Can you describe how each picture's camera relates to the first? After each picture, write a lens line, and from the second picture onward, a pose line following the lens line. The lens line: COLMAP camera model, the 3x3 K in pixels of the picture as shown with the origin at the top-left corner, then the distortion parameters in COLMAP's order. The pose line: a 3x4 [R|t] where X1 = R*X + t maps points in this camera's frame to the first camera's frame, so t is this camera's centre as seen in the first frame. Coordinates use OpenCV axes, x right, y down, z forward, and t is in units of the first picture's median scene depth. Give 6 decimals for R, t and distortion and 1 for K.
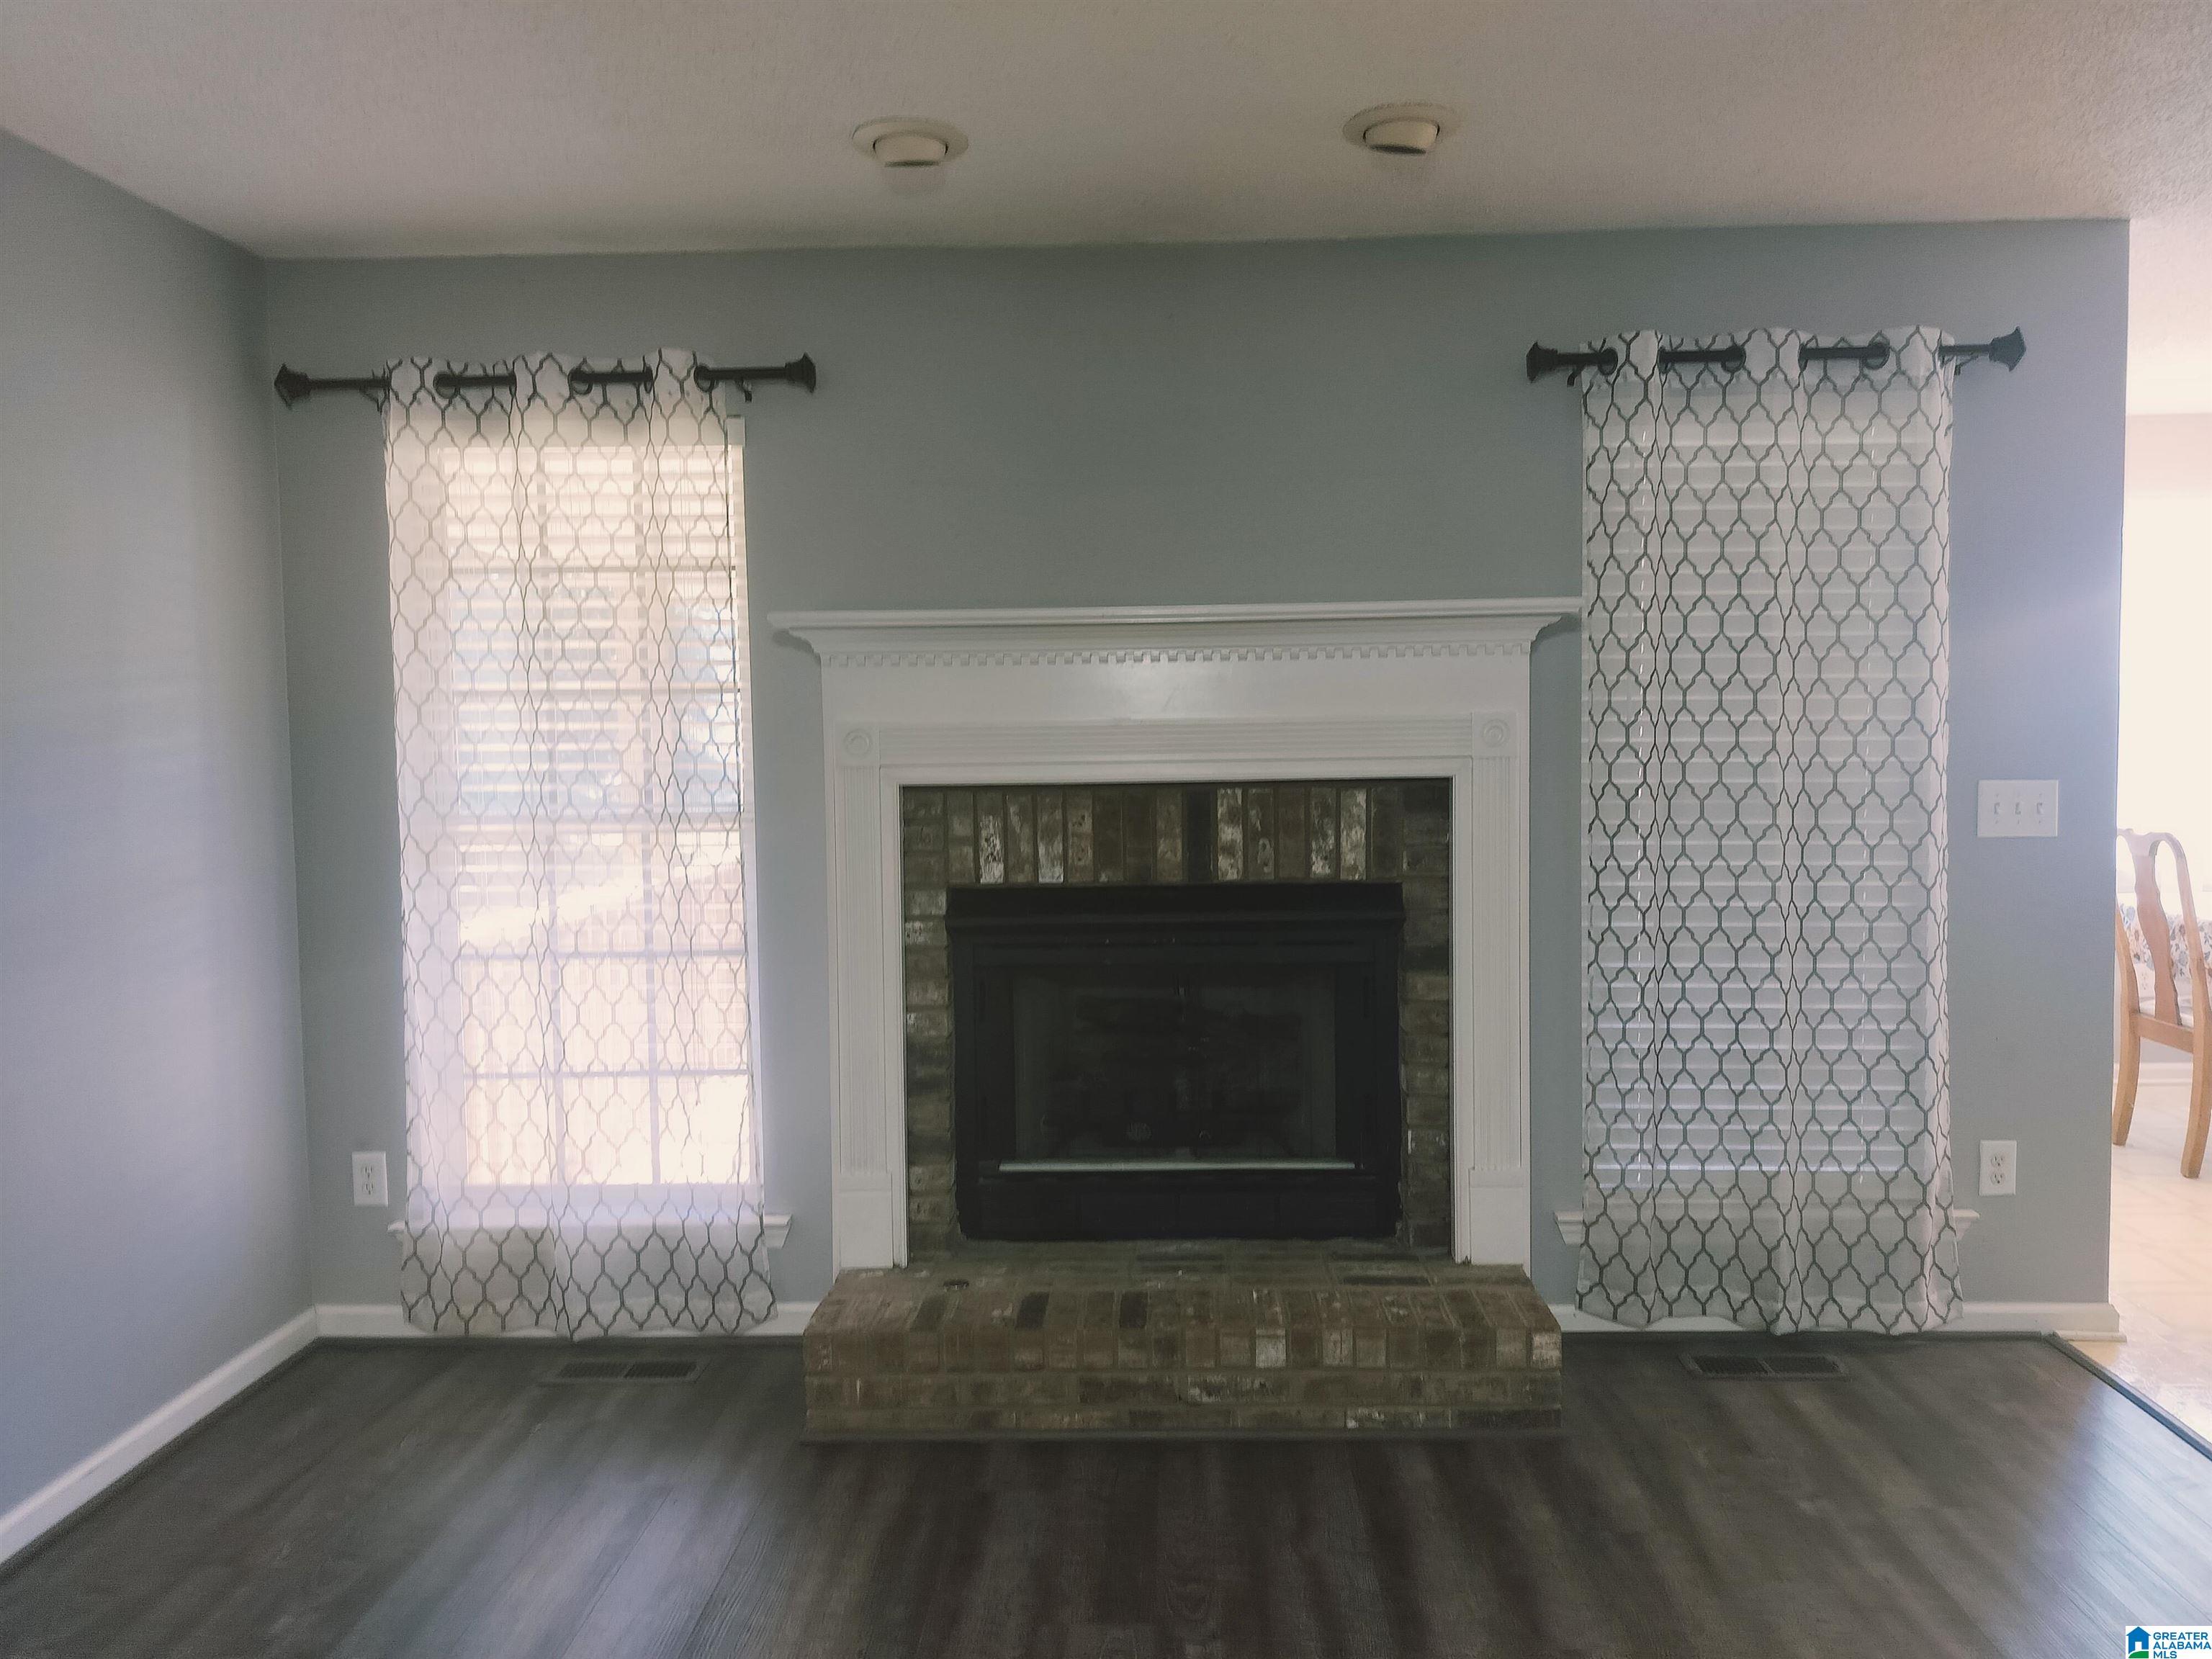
lens RADIAL K [[1596.3, 0, 1106.0], [0, 1596.3, 829.5], [0, 0, 1]] dist [0.200609, -0.326099]
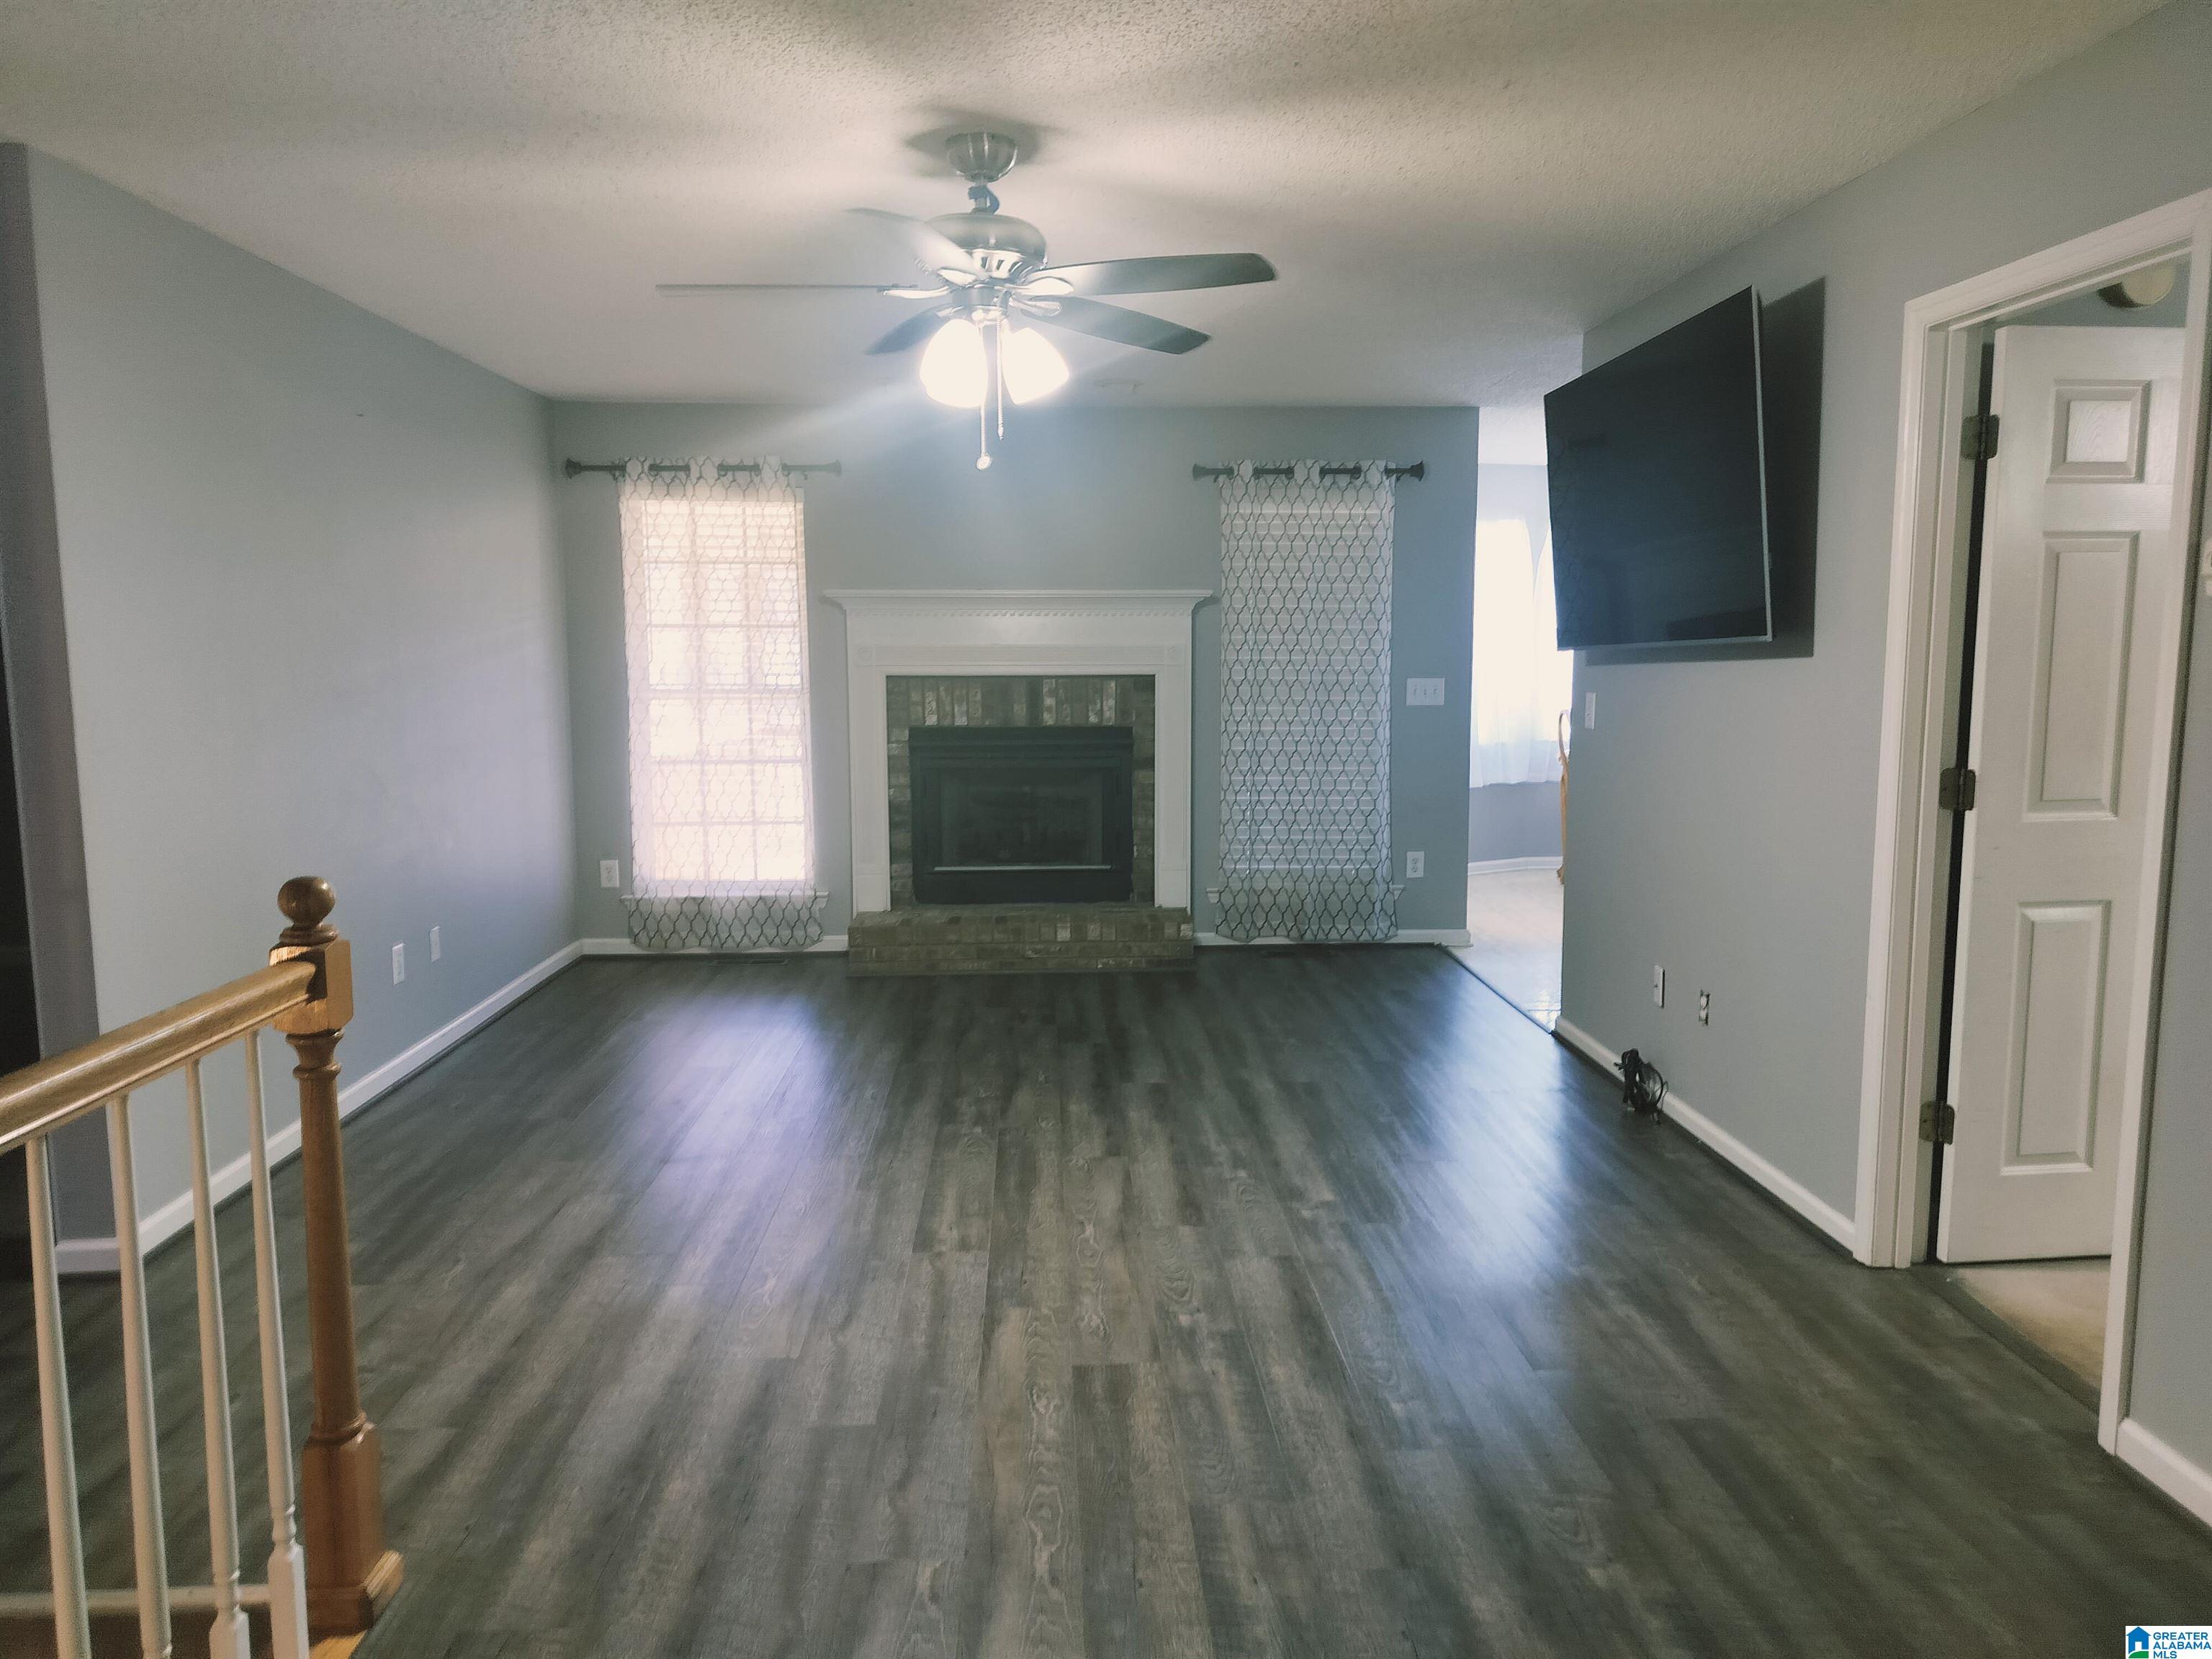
lens RADIAL K [[1596.3, 0, 1106.0], [0, 1596.3, 829.5], [0, 0, 1]] dist [0.200609, -0.326099]
pose [[0.996259, 0.000958, 0.086417, -0.025893], [-0.005114, 0.998840, 0.047884, 0.067332], [-0.086271, -0.048147, 0.995108, -1.031708]]
